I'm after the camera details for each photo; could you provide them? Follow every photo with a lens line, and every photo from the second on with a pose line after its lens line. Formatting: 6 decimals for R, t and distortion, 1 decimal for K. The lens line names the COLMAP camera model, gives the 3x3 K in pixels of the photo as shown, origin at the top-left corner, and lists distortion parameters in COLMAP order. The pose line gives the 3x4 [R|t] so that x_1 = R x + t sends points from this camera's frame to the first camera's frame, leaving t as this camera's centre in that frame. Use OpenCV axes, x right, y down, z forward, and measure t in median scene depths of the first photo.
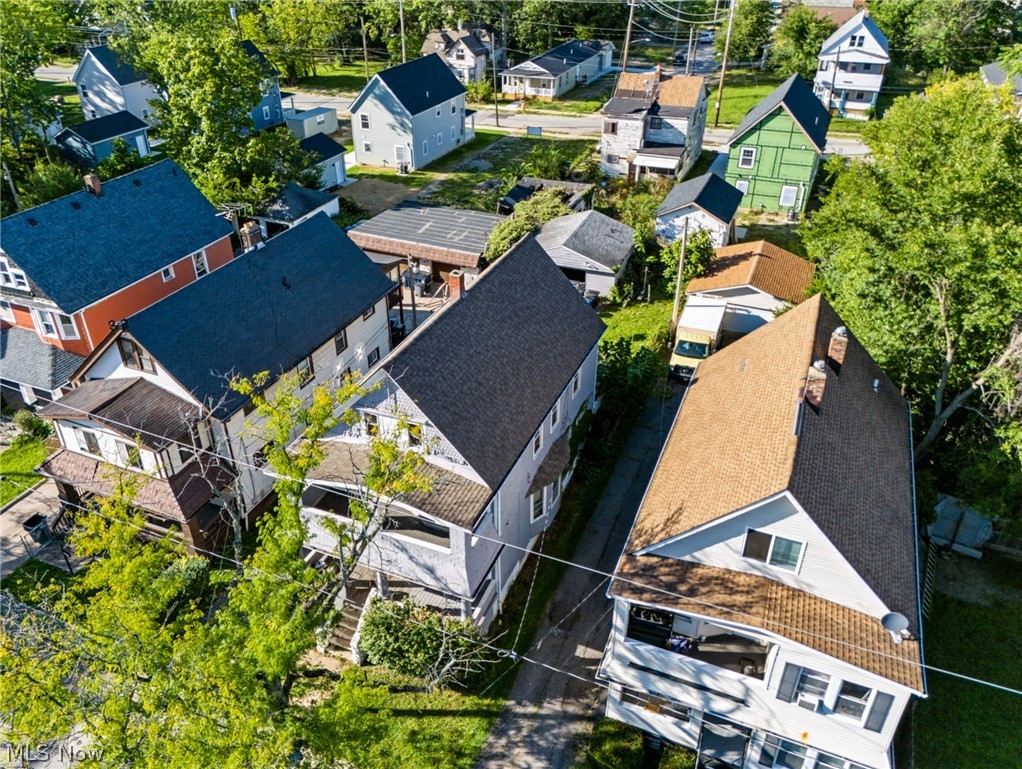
lens RADIAL K [[768.7, 0, 511.0], [0, 768.7, 384.5], [0, 0, 1]] dist [0.025982, -0.005413]
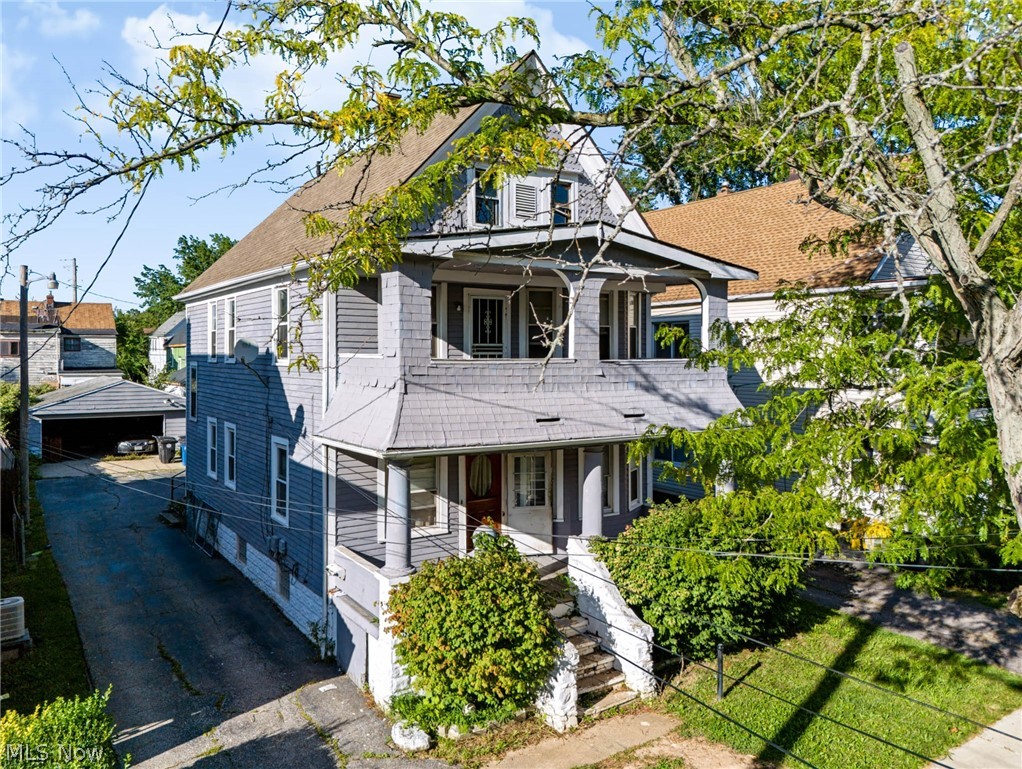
lens RADIAL K [[768.7, 0, 511.0], [0, 768.7, 384.5], [0, 0, 1]] dist [0.025982, -0.005413]
pose [[0.558690, -0.012758, 0.829278, -0.630118], [0.425155, 0.862920, -0.273154, 0.315804], [-0.712116, 0.505180, 0.487529, 0.808608]]
